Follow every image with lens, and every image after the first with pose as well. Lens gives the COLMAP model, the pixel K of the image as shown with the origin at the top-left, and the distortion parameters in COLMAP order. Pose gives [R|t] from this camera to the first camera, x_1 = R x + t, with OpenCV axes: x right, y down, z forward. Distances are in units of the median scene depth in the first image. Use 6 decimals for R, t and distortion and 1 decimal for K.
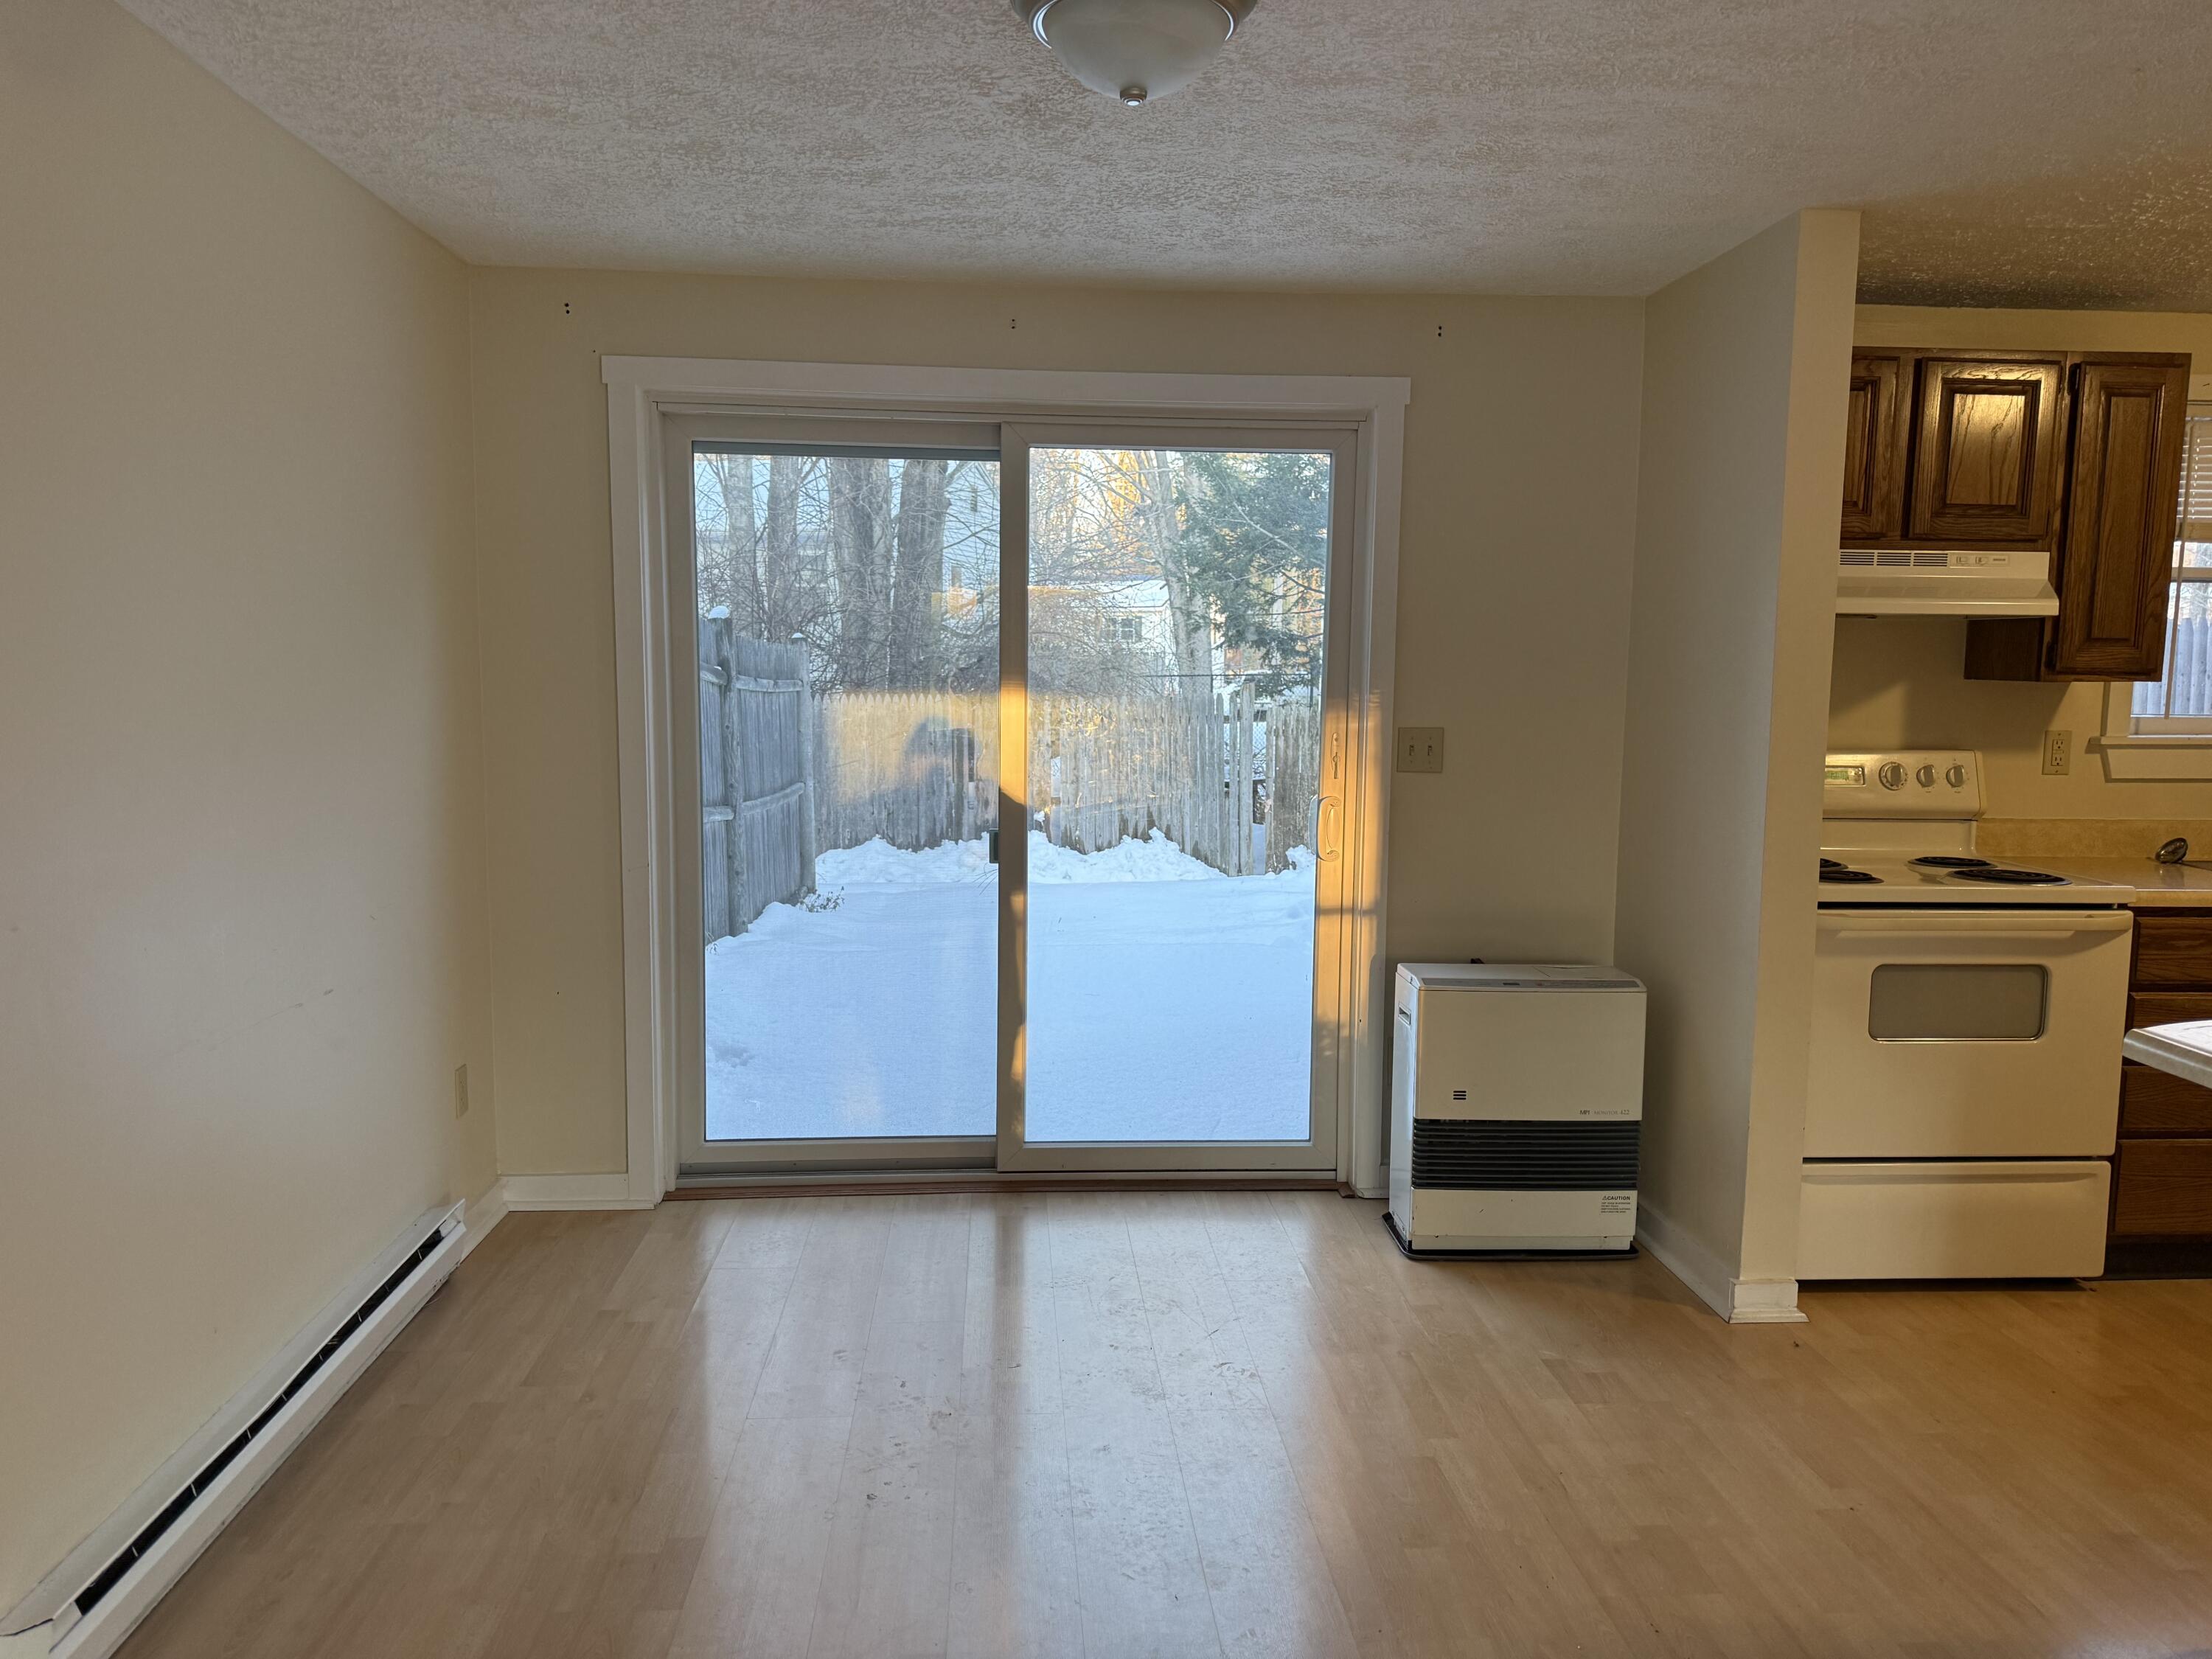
lens RADIAL K [[1563.0, 0, 1106.0], [0, 1563.0, 829.5], [0, 0, 1]] dist [0.027468, -0.032645]
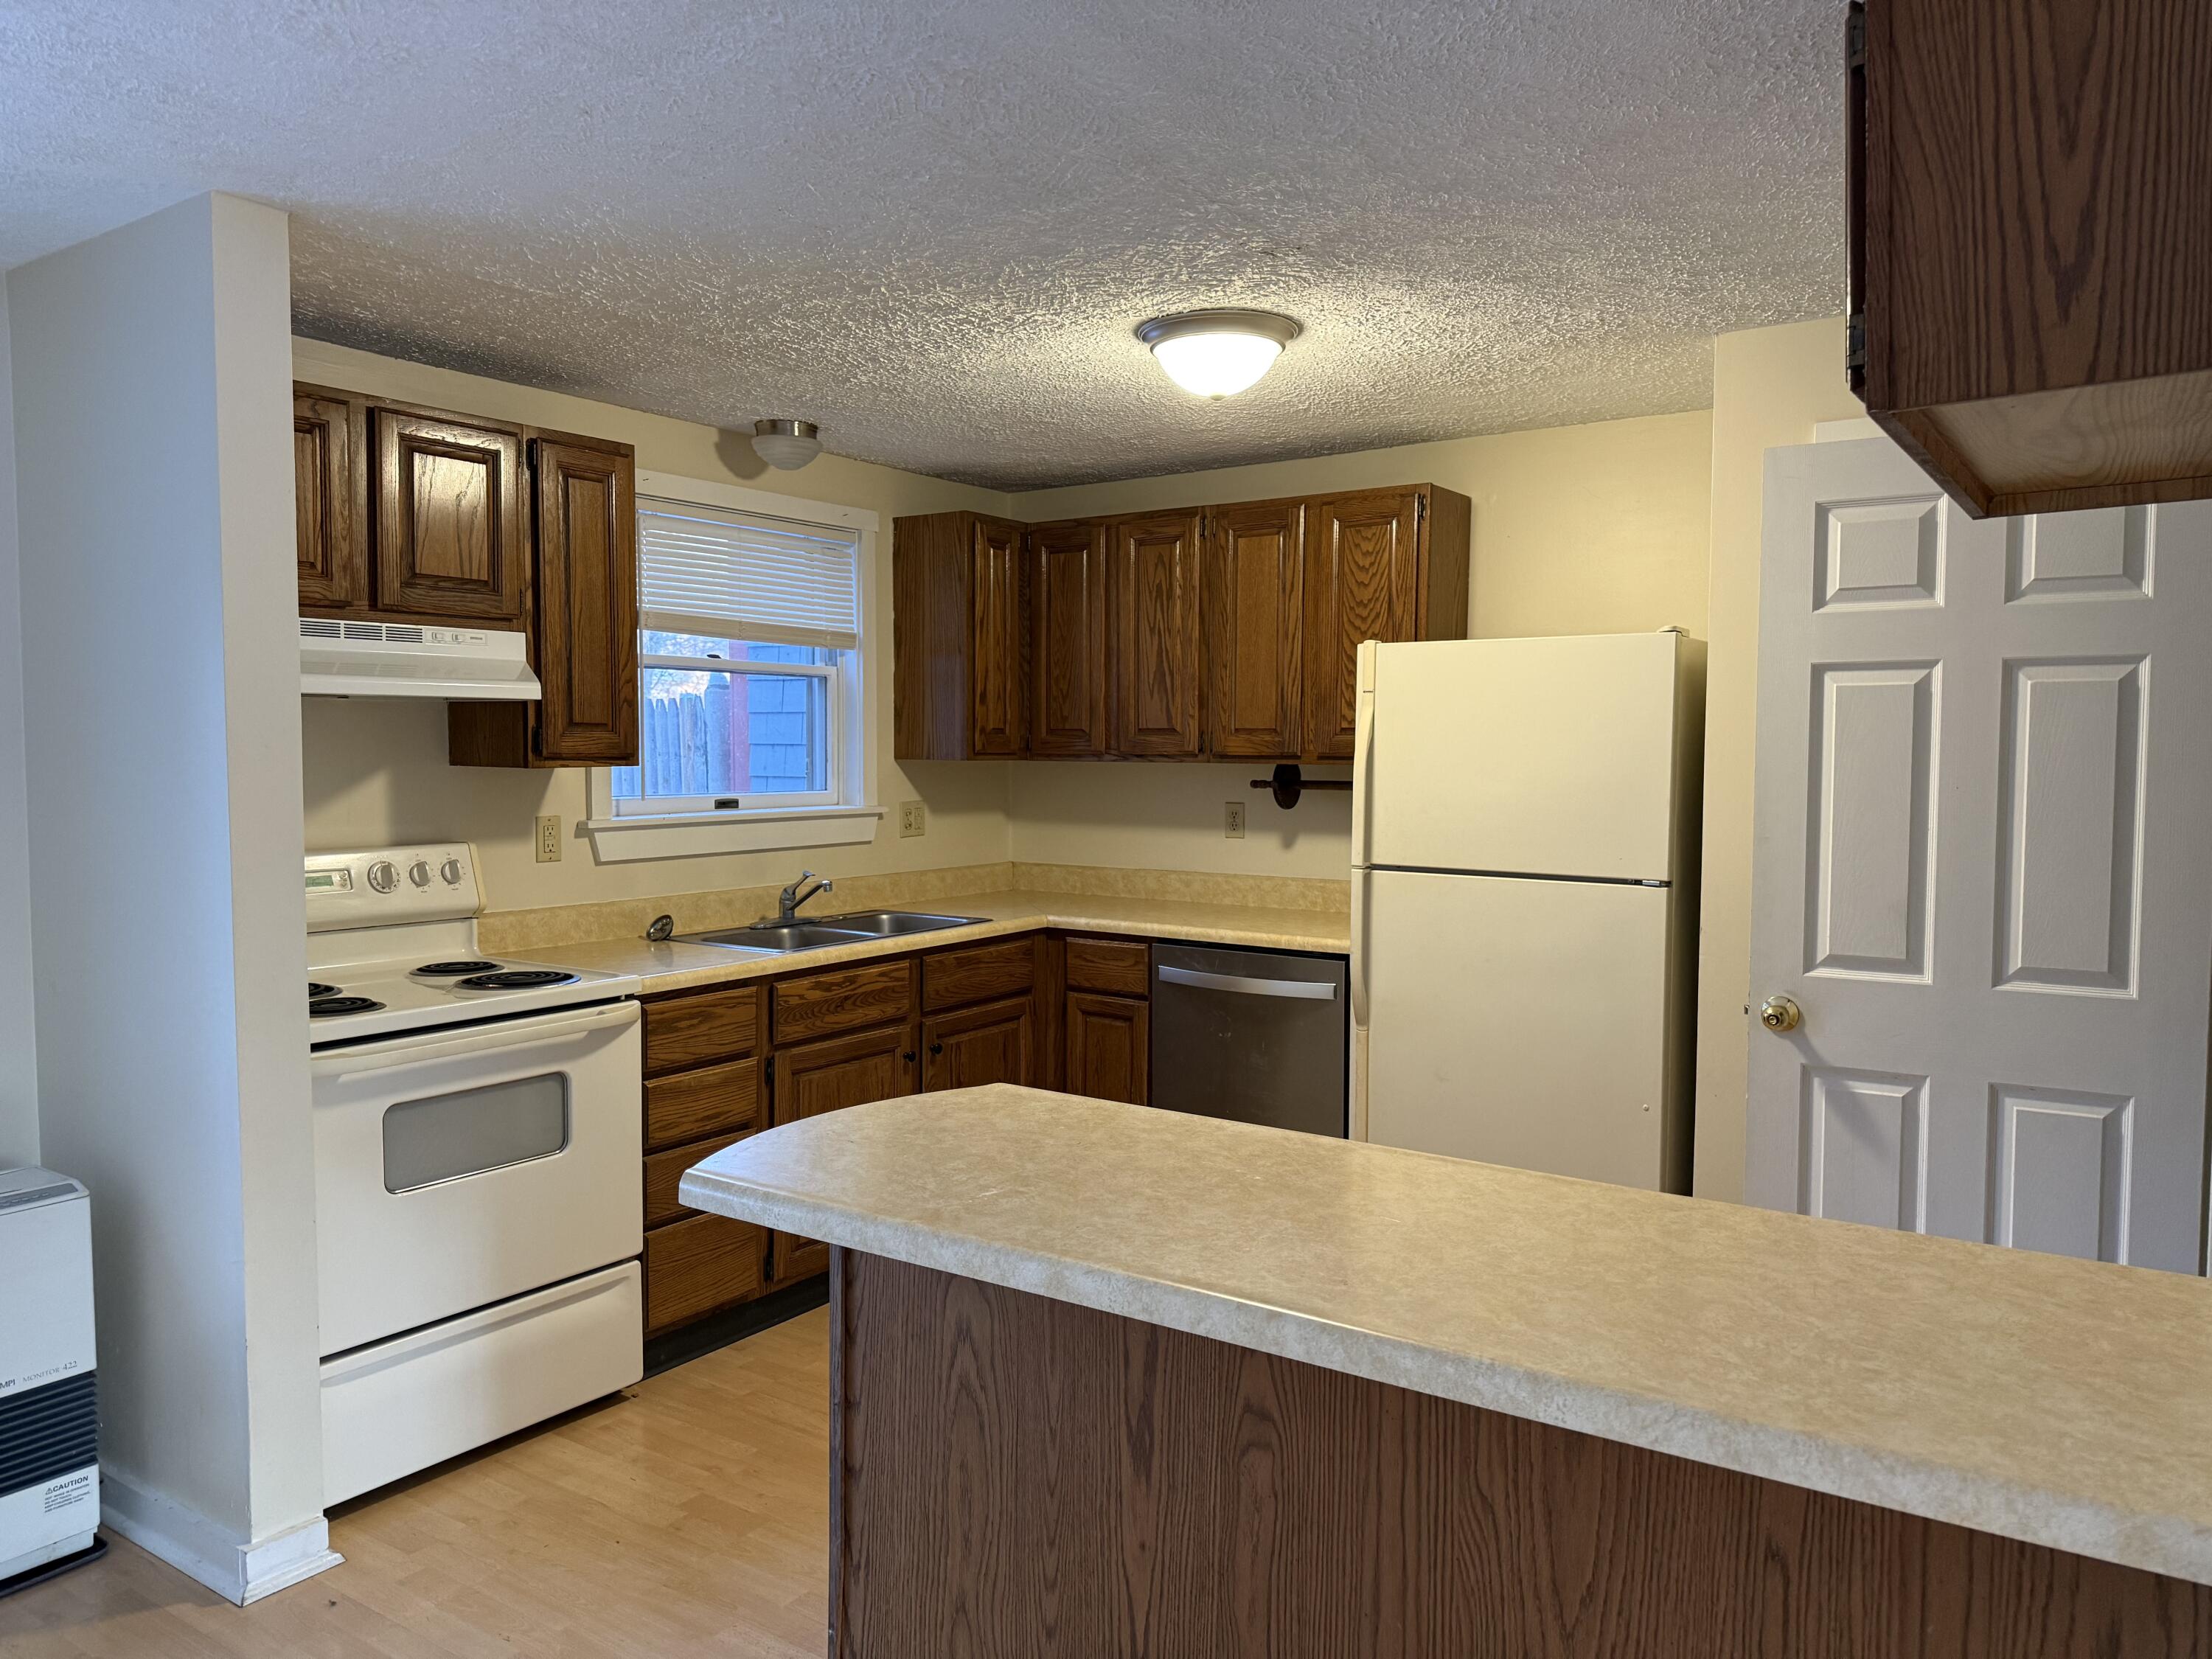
lens RADIAL K [[1563.0, 0, 1106.0], [0, 1563.0, 829.5], [0, 0, 1]] dist [0.027468, -0.032645]
pose [[0.618198, -0.054068, 0.784161, 0.067101], [0.089651, 0.995971, -0.002004, -0.024359], [-0.780893, 0.071540, 0.620555, 0.145738]]
